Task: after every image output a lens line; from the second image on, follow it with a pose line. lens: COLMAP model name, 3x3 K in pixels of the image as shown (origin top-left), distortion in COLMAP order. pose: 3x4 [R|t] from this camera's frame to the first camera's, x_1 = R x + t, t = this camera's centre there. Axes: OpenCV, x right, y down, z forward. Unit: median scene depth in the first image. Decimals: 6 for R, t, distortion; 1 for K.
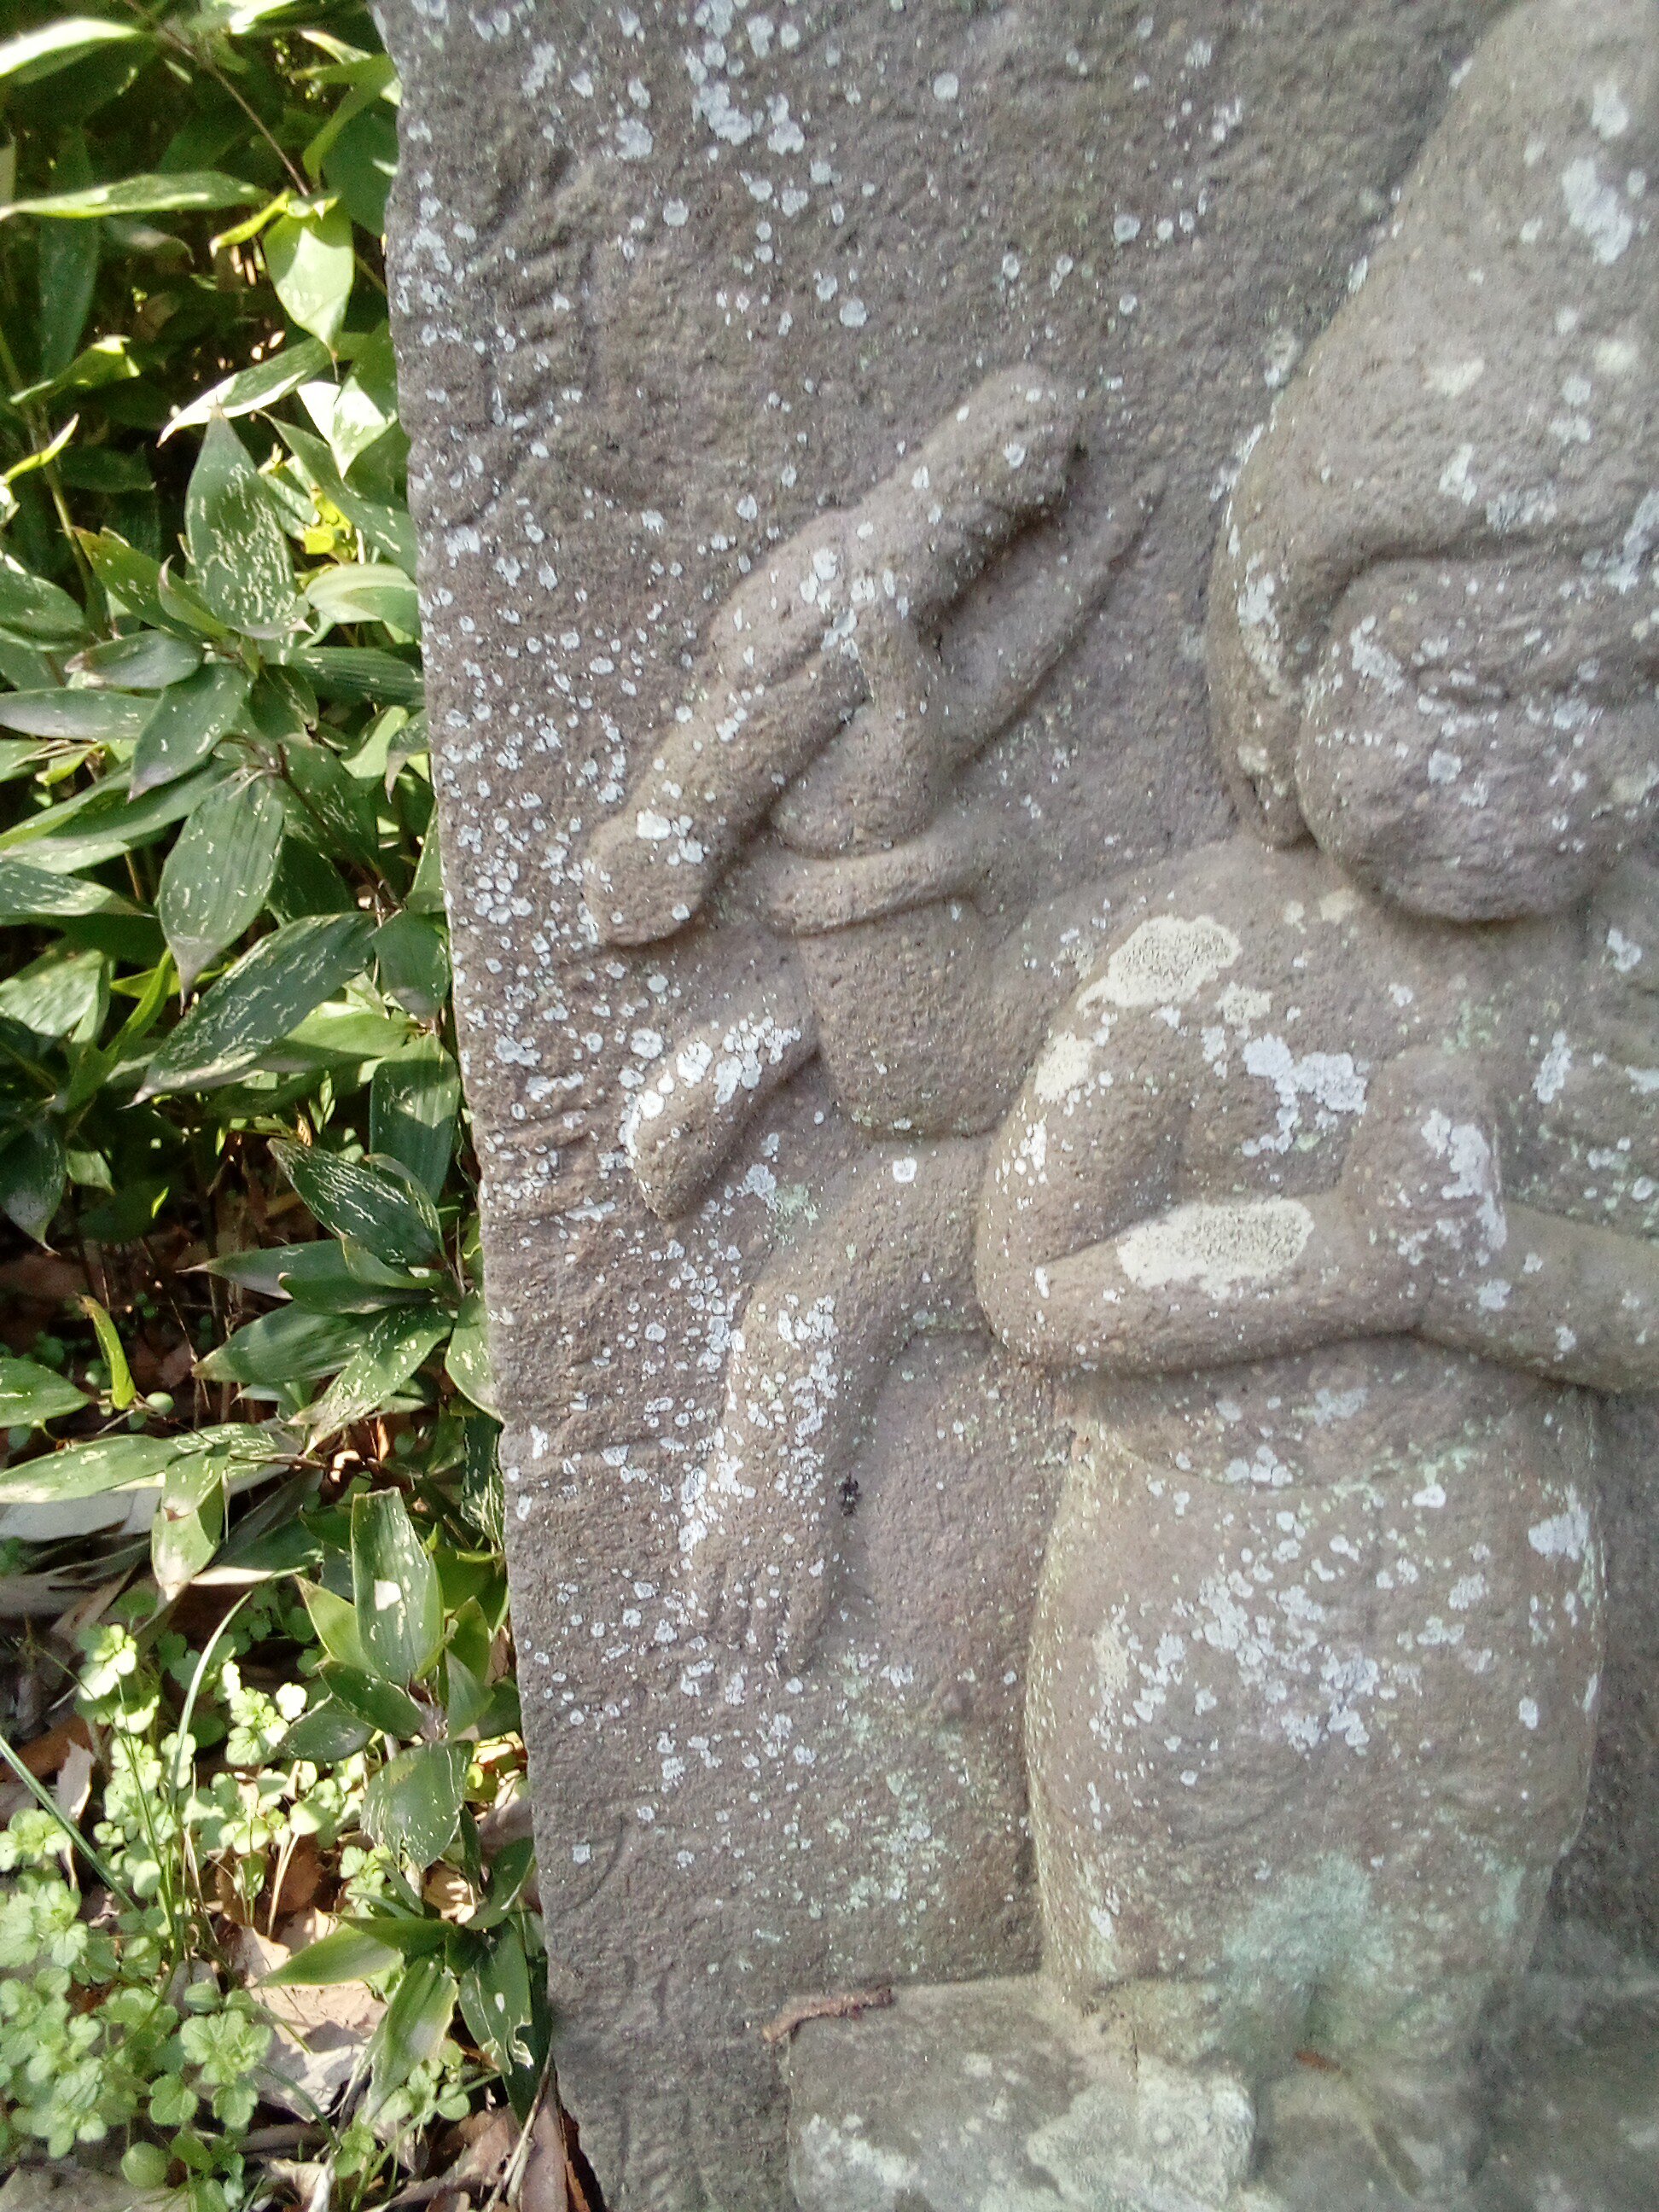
lens RADIAL K [[2070.5, 0, 829.5], [0, 2070.5, 1106.0], [0, 0, 1]] dist [0.123225, -0.245588]
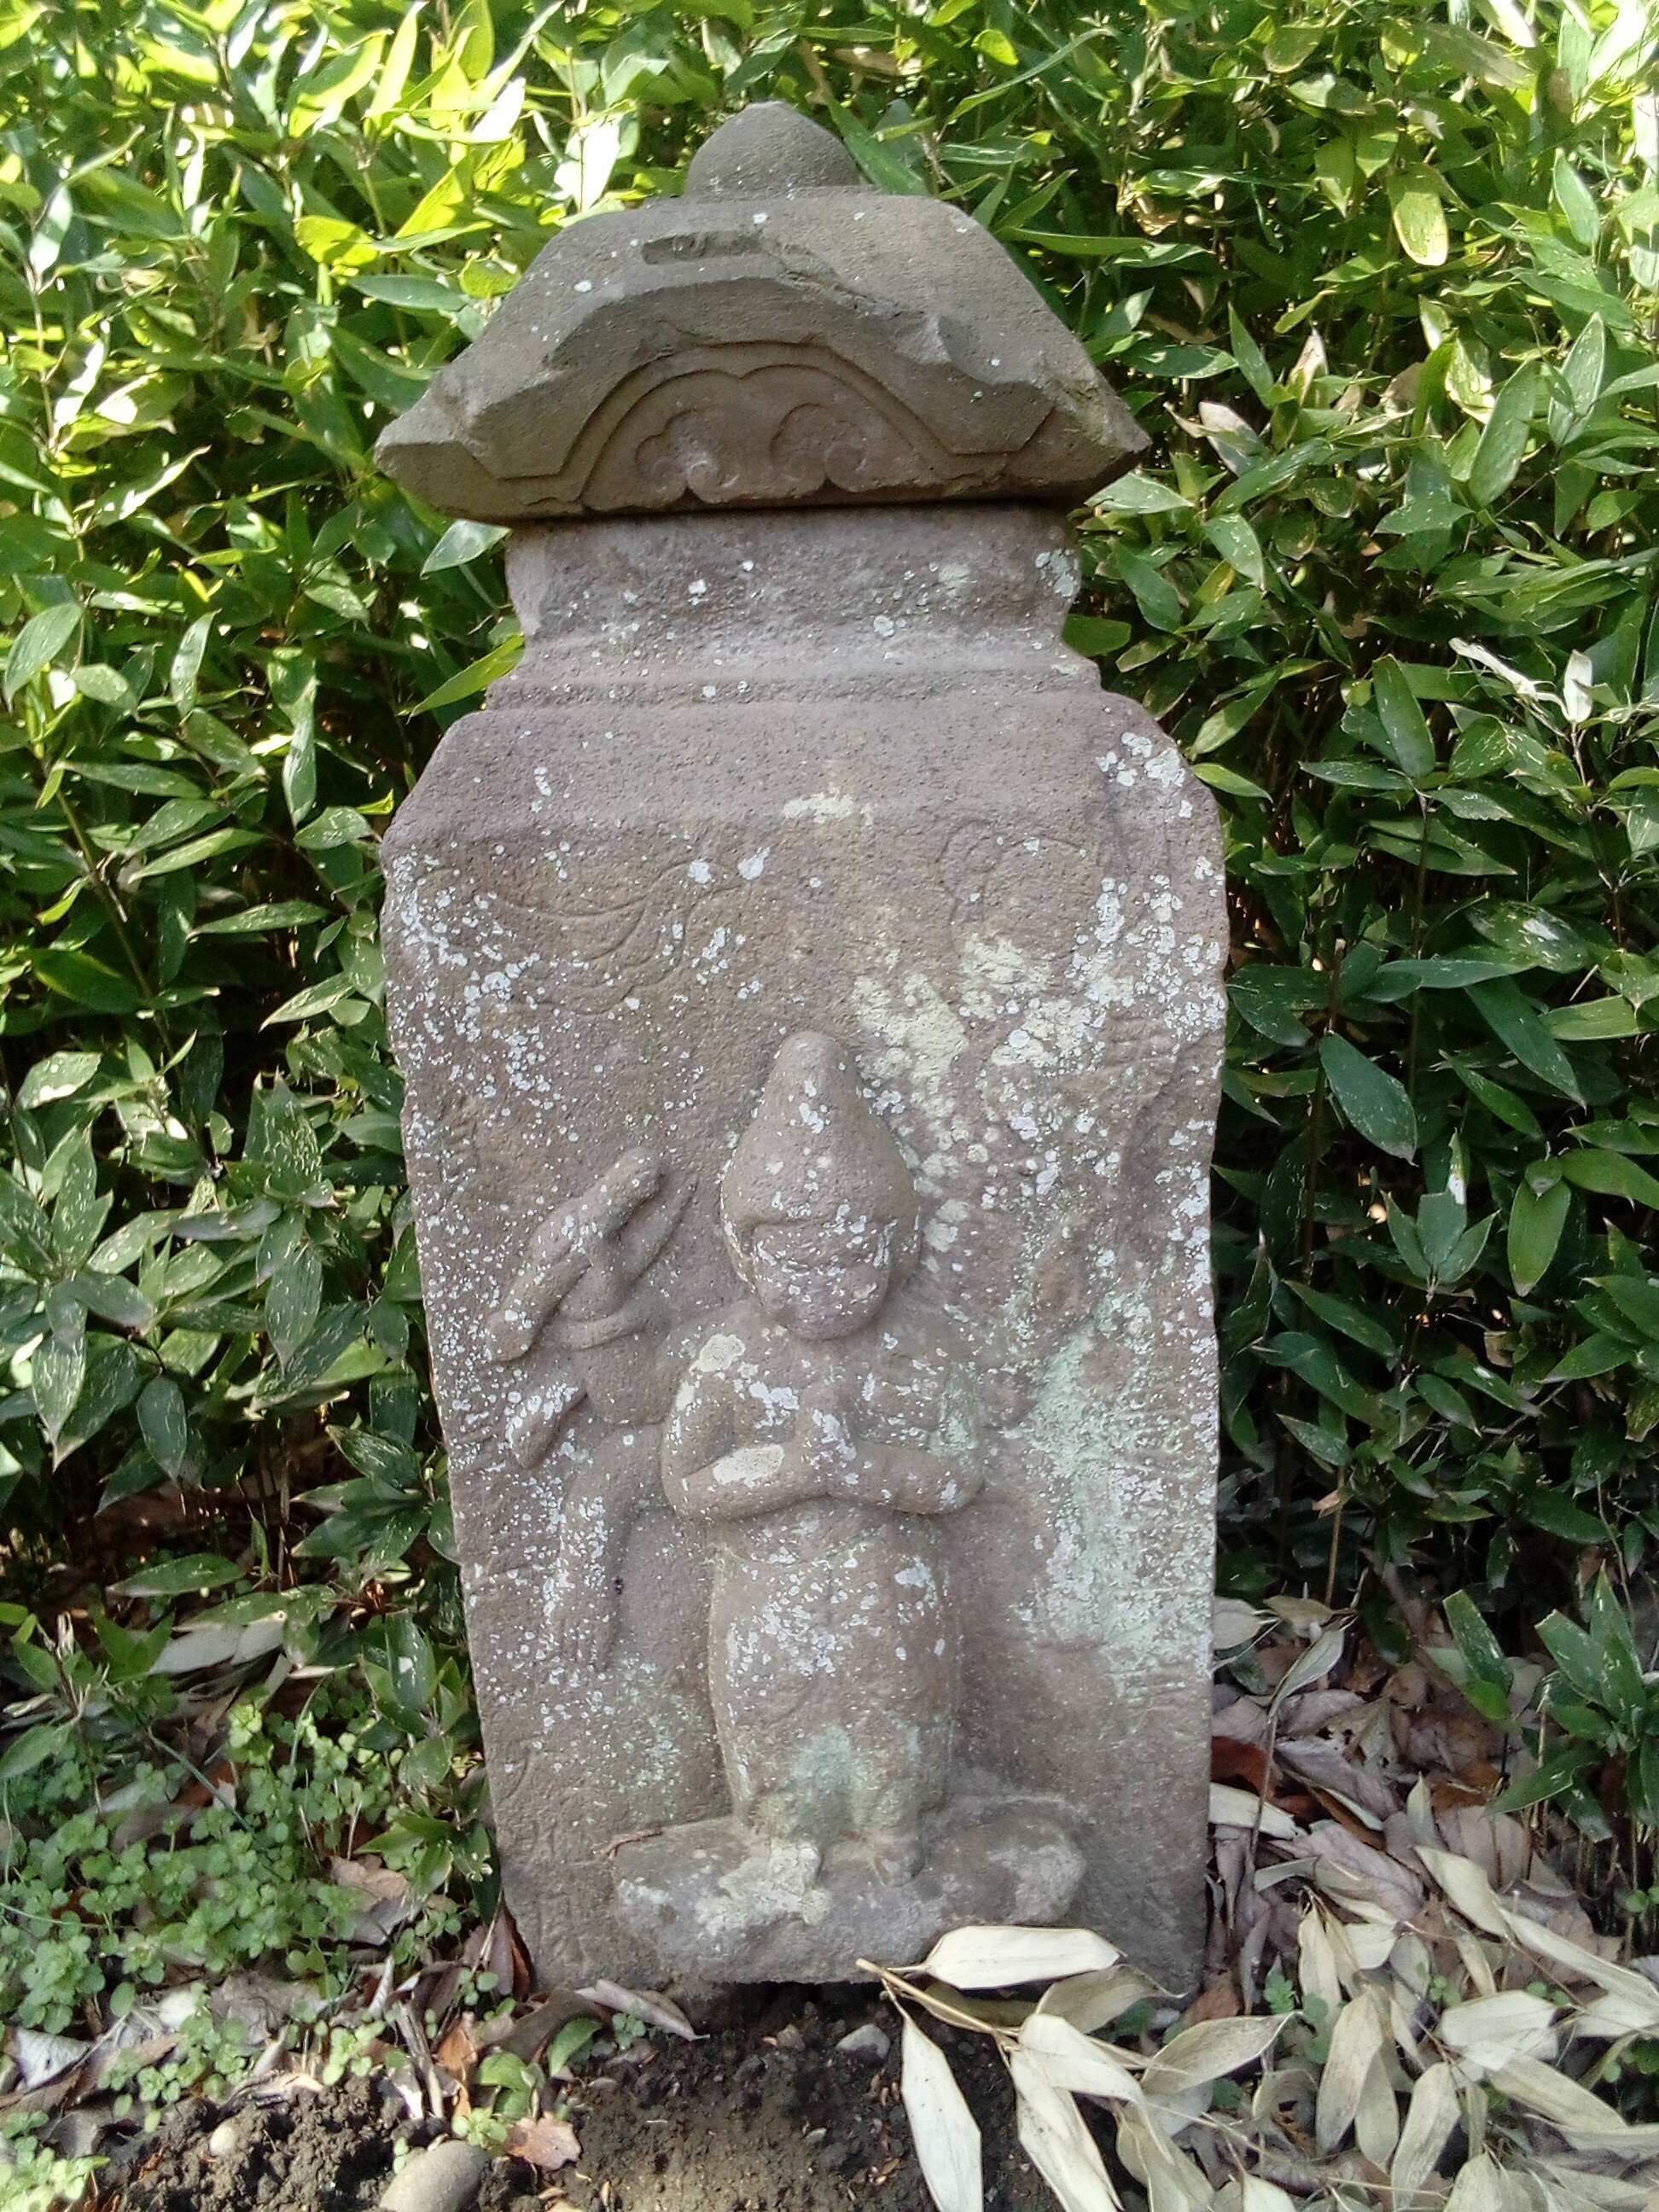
lens RADIAL K [[2166.2, 0, 829.5], [0, 2166.2, 1106.0], [0, 0, 1]] dist [0.192343, -0.541437]
pose [[0.997750, -0.061707, 0.026201, 0.228598], [0.063373, 0.995643, -0.068408, -0.167916], [-0.021865, 0.069914, 0.997313, -1.544068]]
